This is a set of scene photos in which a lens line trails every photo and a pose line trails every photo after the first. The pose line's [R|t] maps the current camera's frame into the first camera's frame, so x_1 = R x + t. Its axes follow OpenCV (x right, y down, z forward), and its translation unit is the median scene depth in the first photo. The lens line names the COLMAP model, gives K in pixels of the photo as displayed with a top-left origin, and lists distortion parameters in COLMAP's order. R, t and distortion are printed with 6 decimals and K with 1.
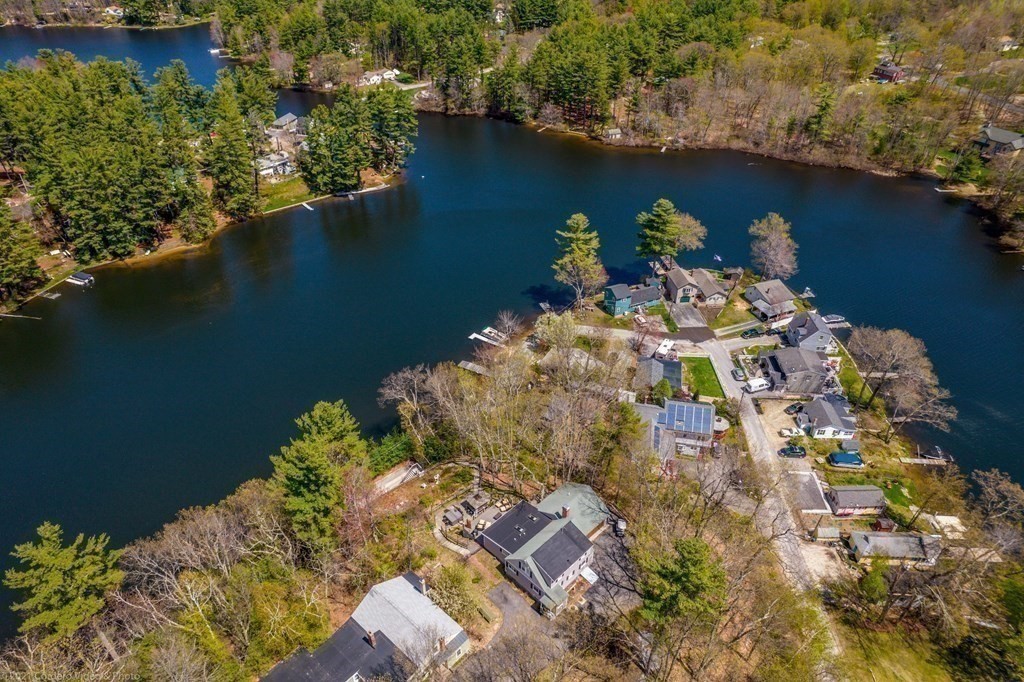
lens RADIAL K [[655.4, 0, 512.0], [0, 655.4, 341.0], [0, 0, 1]] dist [-0.009200, -0.001531]
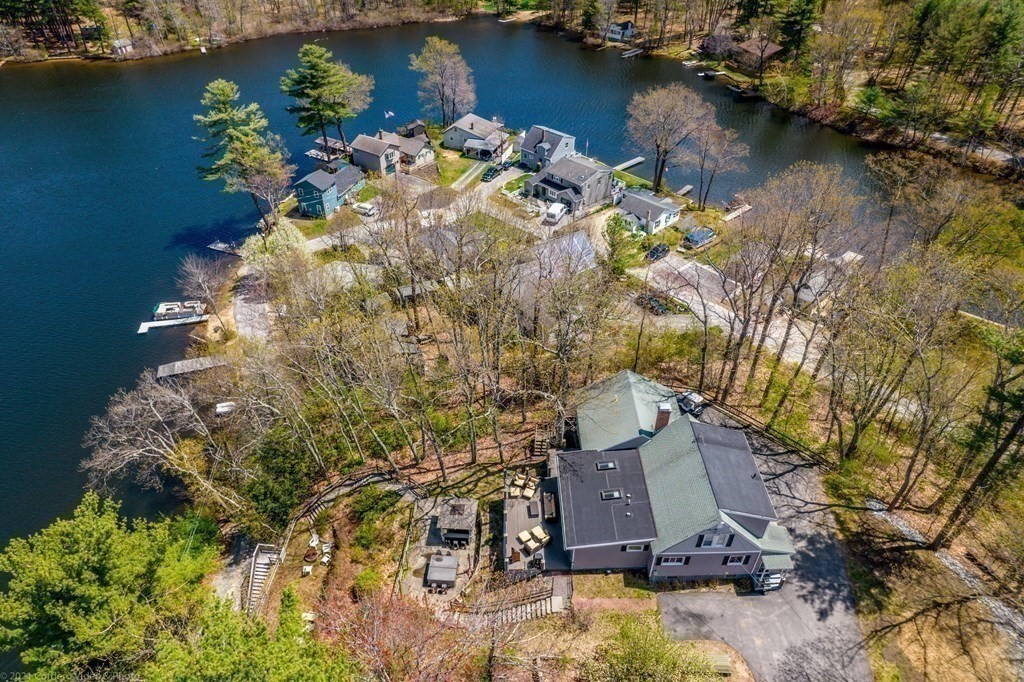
lens RADIAL K [[655.4, 0, 512.0], [0, 655.4, 341.0], [0, 0, 1]] dist [-0.009200, -0.001531]
pose [[0.702964, -0.447255, 0.552996, -0.155540], [0.410742, 0.890053, 0.197729, 0.022928], [-0.580631, 0.088143, 0.809382, 0.343540]]
